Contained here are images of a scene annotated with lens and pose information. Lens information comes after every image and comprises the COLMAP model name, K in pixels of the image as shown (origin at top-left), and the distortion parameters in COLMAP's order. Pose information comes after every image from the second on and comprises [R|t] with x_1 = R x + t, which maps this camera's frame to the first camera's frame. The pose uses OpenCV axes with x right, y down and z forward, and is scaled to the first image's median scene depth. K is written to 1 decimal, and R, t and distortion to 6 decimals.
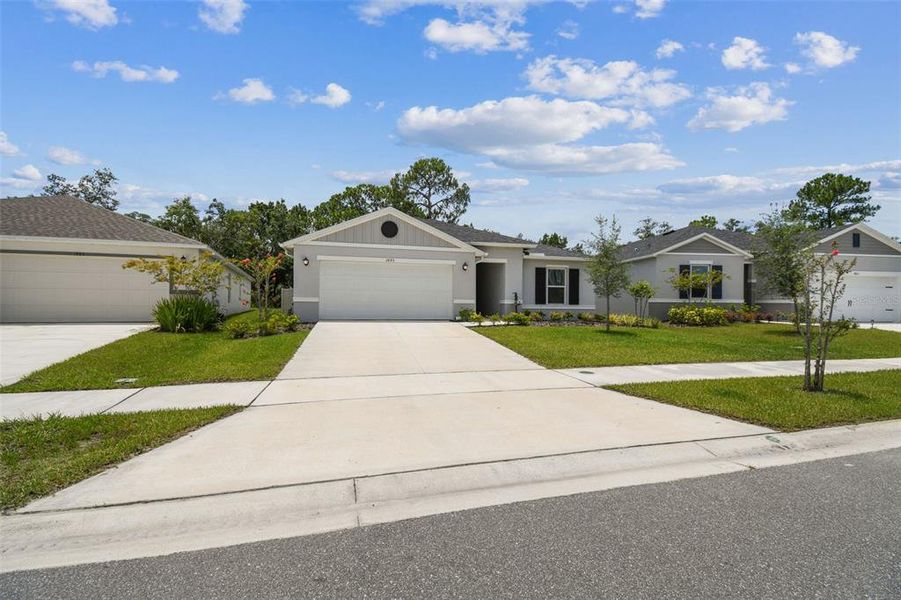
lens RADIAL K [[394.2, 0, 450.5], [0, 394.2, 300.0], [0, 0, 1]] dist [0.017472, -0.023097]
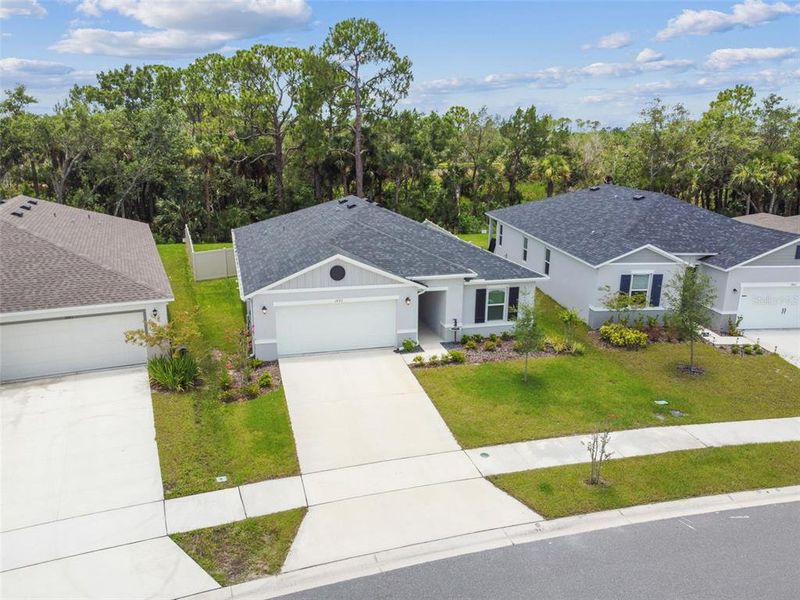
lens RADIAL K [[612.5, 0, 400.0], [0, 612.5, 300.0], [0, 0, 1]] dist [-0.004032, 0.005508]
pose [[0.999500, -0.006835, 0.030883, -0.031916], [-0.001696, 0.963386, 0.268113, -0.470100], [-0.031585, -0.268031, 0.962892, -0.526283]]
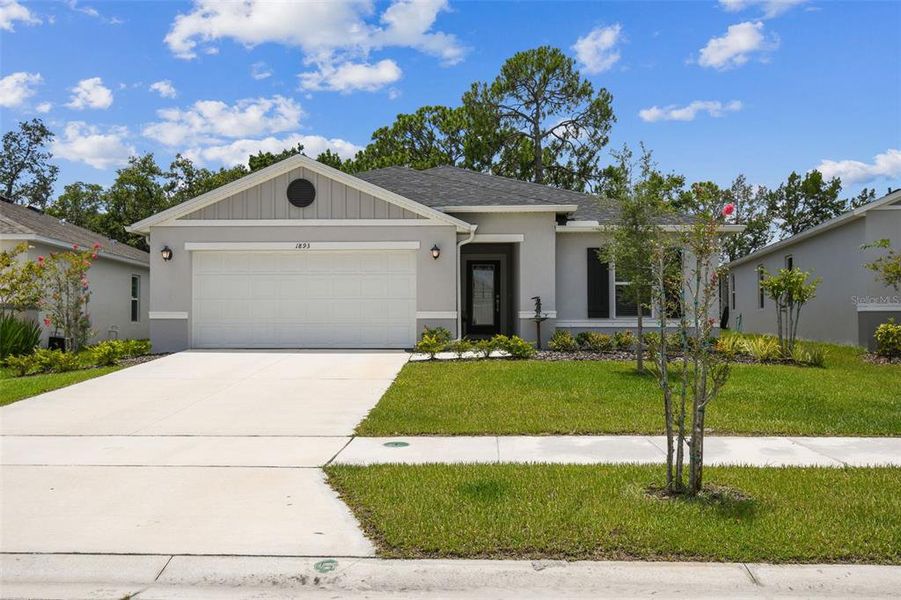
lens RADIAL K [[738.4, 0, 450.5], [0, 738.4, 300.0], [0, 0, 1]] dist [0.004122, -0.006896]
pose [[0.961021, -0.018277, -0.275870, 0.301410], [0.013863, 0.999743, -0.017941, 0.001242], [0.276127, 0.013417, 0.961028, 0.013763]]
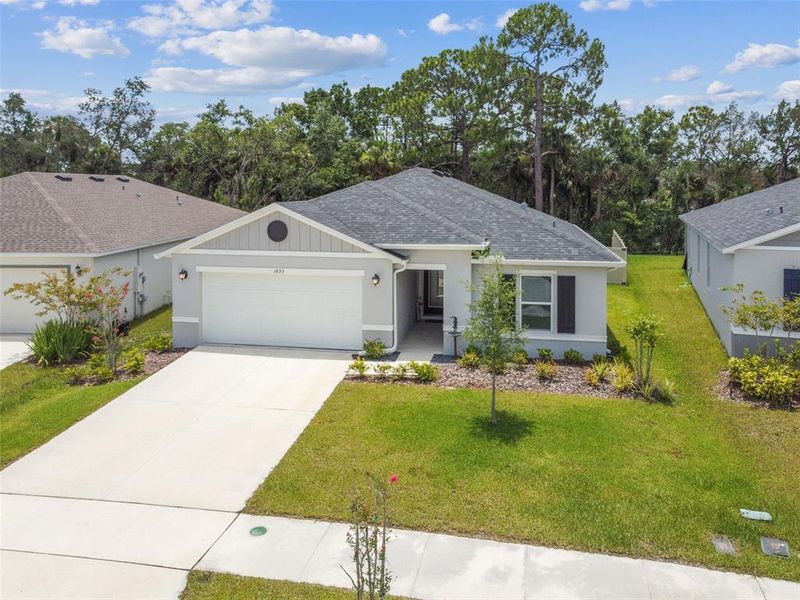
lens RADIAL K [[645.1, 0, 401.5], [0, 645.1, 191.5], [0, 0, 1]] dist [-0.006324, 0.004407]
pose [[0.906538, -0.008274, -0.422044, 0.506775], [0.014965, 0.999809, 0.012544, -0.228183], [0.421859, -0.017687, 0.906489, -0.031555]]
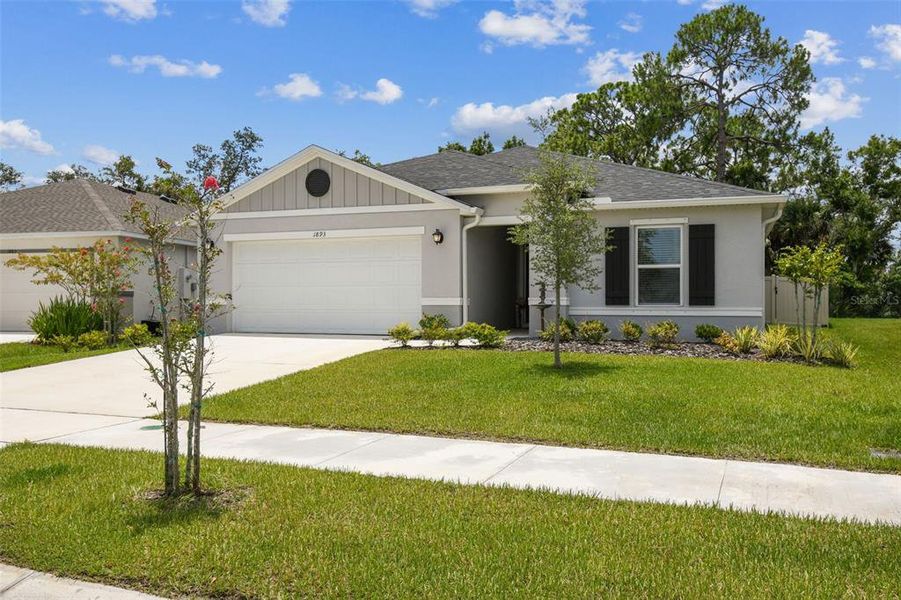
lens RADIAL K [[743.2, 0, 450.5], [0, 743.2, 300.0], [0, 0, 1]] dist [0.002229, 0.002011]
pose [[0.820090, -0.013118, -0.572085, 0.554143], [0.012434, 0.999910, -0.005104, 0.005885], [0.572100, -0.002927, 0.820179, 0.161844]]
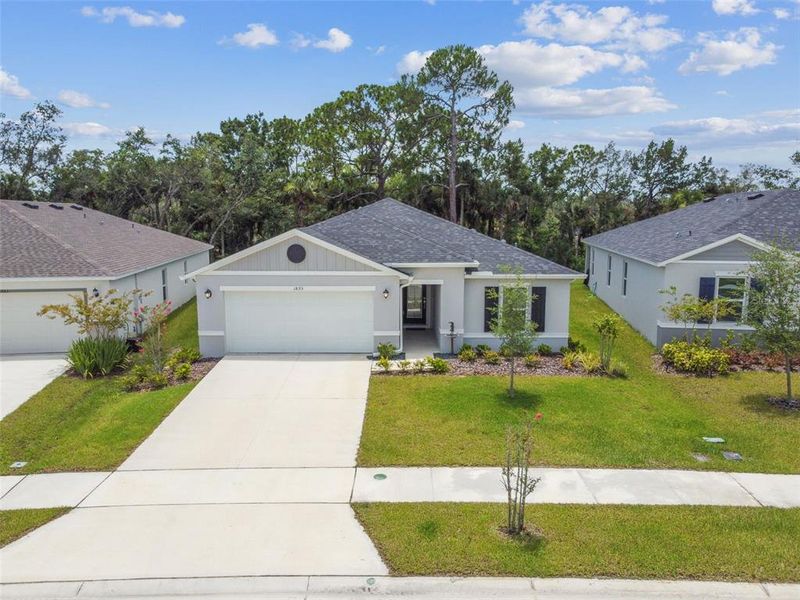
lens RADIAL K [[612.5, 0, 400.0], [0, 612.5, 300.0], [0, 0, 1]] dist [-0.004032, 0.005508]
pose [[0.970248, 0.021932, -0.241119, 0.338084], [0.013197, 0.989618, 0.143119, -0.227988], [0.241755, -0.142043, 0.959885, -0.223896]]
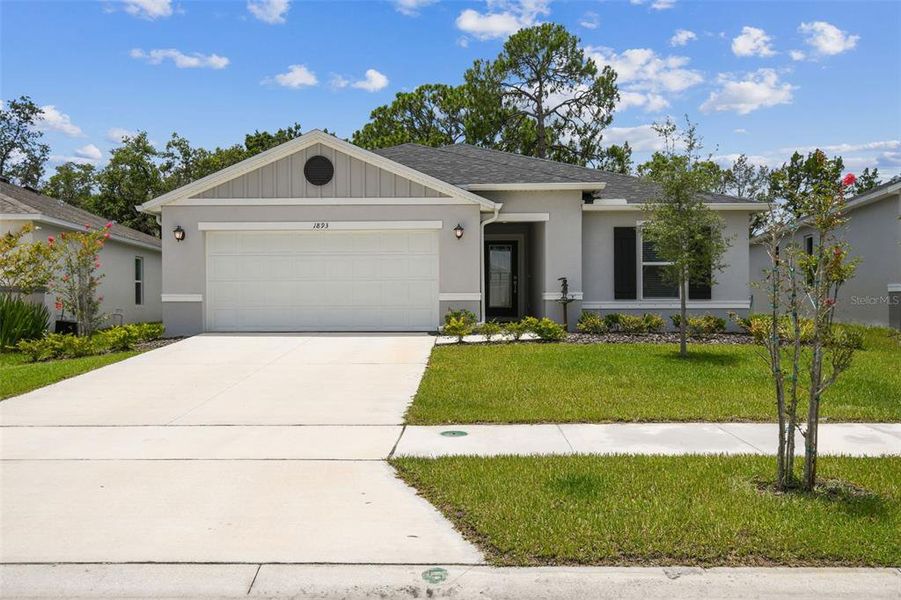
lens RADIAL K [[739.8, 0, 454.2], [0, 739.8, 301.3], [0, 0, 1]] dist [-0.000116, 0.008589]
pose [[0.965180, -0.014362, -0.261191, 0.257236], [0.017206, 0.999815, 0.008605, 0.000927], [0.261020, -0.012799, 0.965249, 0.028410]]
